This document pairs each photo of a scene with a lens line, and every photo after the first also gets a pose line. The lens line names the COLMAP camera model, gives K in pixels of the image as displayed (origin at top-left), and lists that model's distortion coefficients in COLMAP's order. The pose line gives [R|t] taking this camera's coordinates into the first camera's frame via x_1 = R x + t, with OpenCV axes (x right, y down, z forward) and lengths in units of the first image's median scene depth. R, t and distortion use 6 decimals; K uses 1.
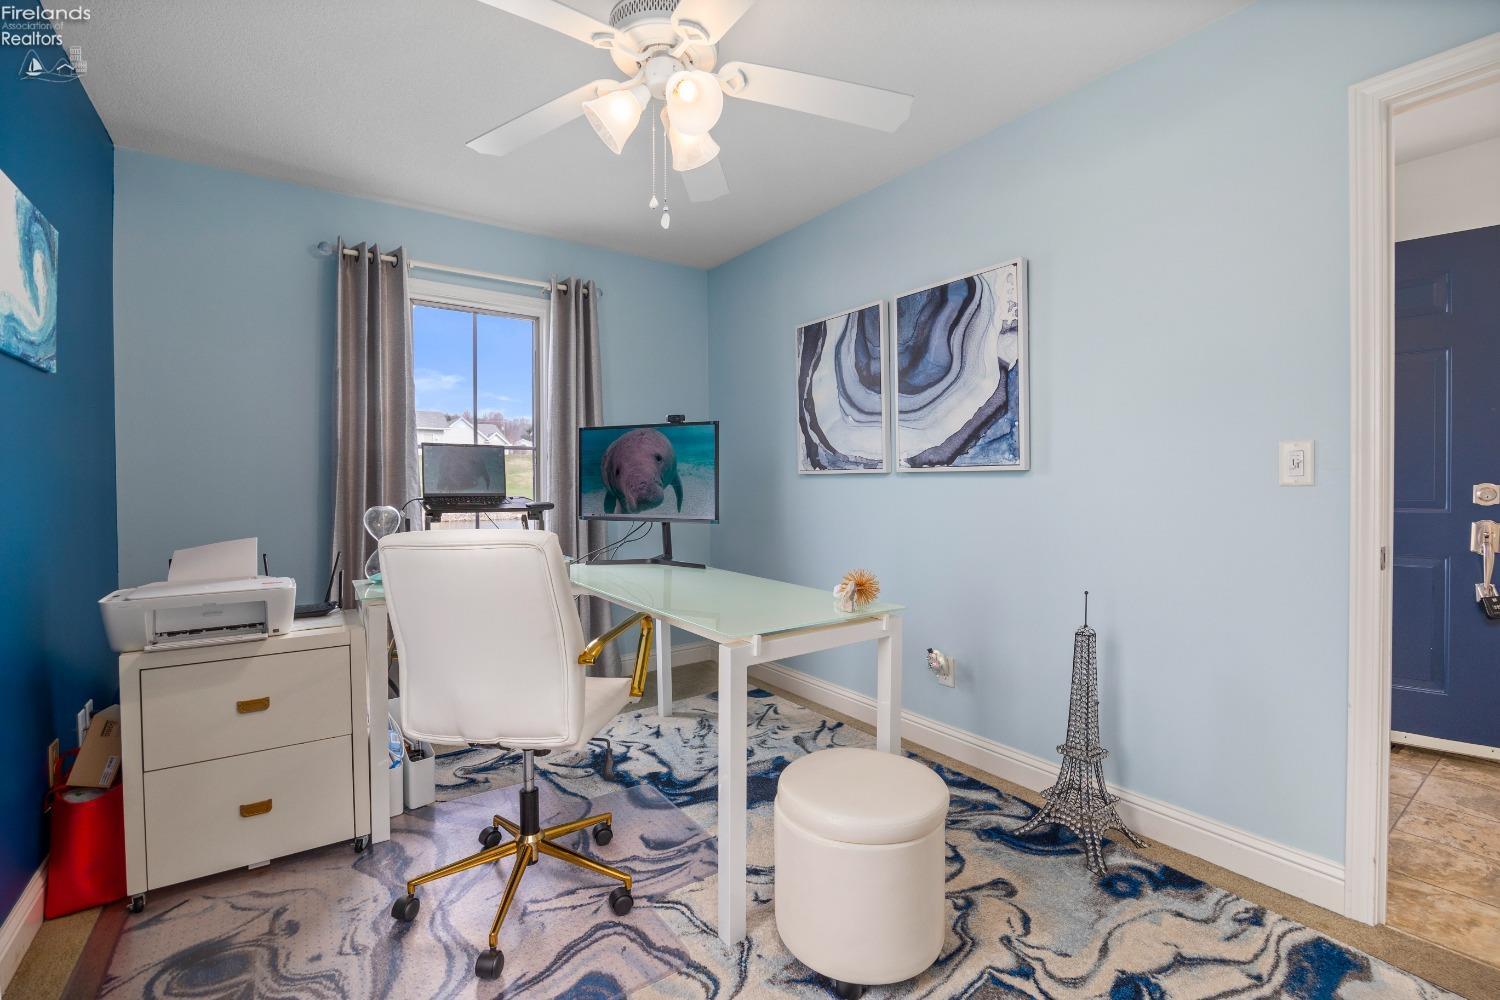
lens RADIAL K [[669.0, 0, 751.5], [0, 669.0, 511.0], [0, 0, 1]] dist [-0.016409, -0.000104]
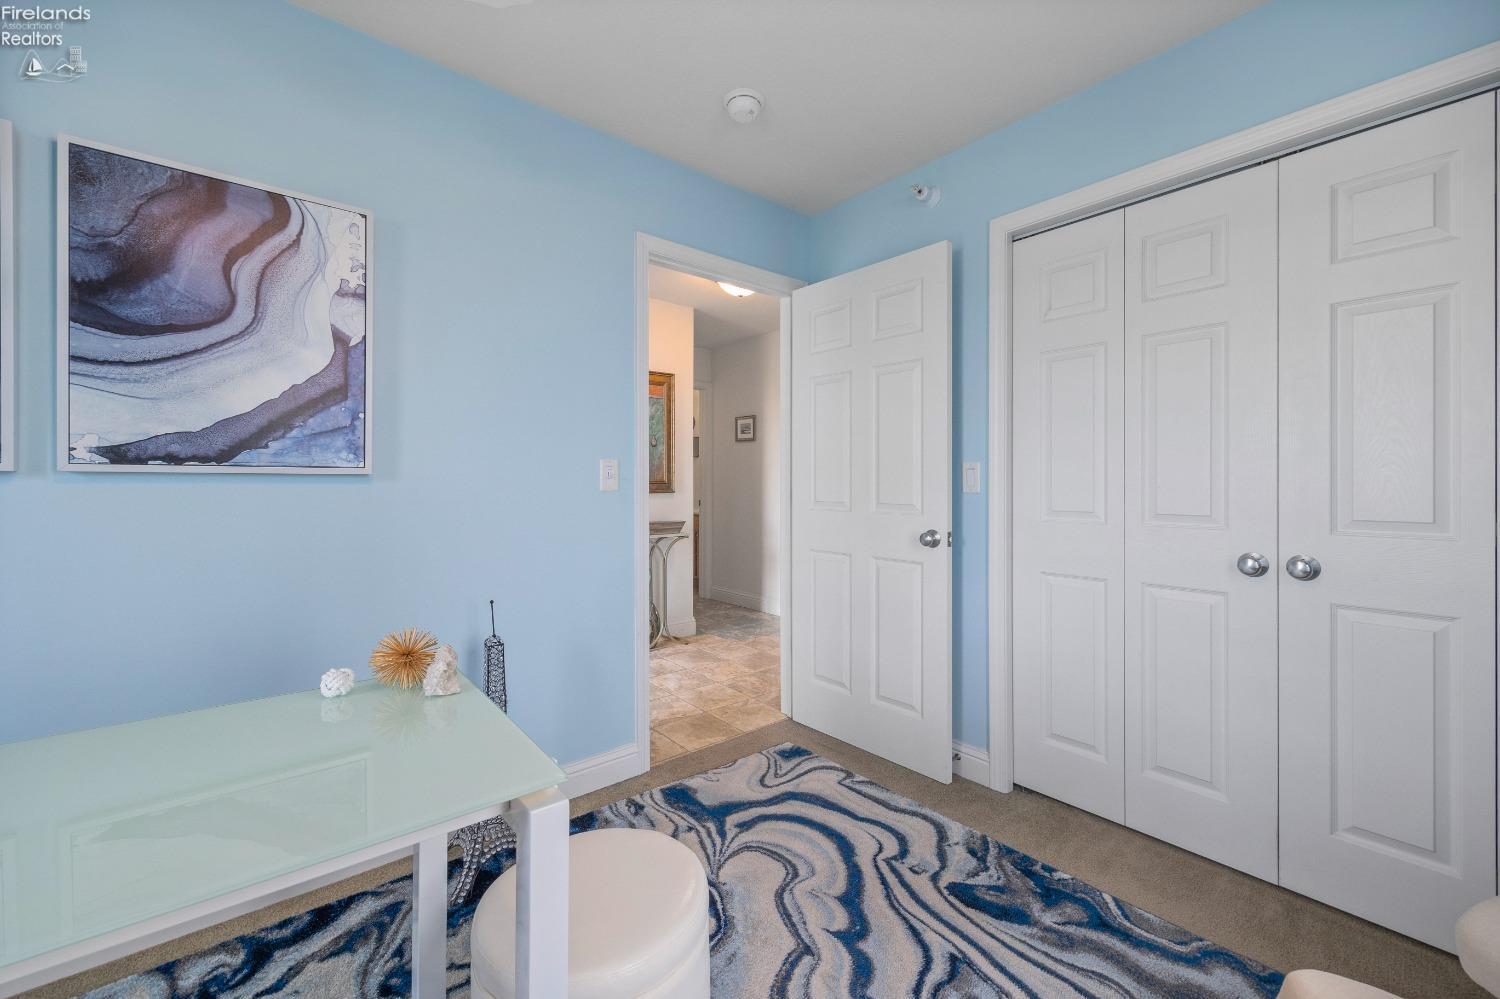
lens RADIAL K [[589.5, 0, 752.7], [0, 589.5, 496.4], [0, 0, 1]] dist [0.002165, -0.000087]
pose [[-0.081042, -0.009631, 0.996664, -0.330915], [0.048505, 0.998730, 0.013595, -0.021400], [-0.995530, 0.049445, -0.080472, 0.577328]]
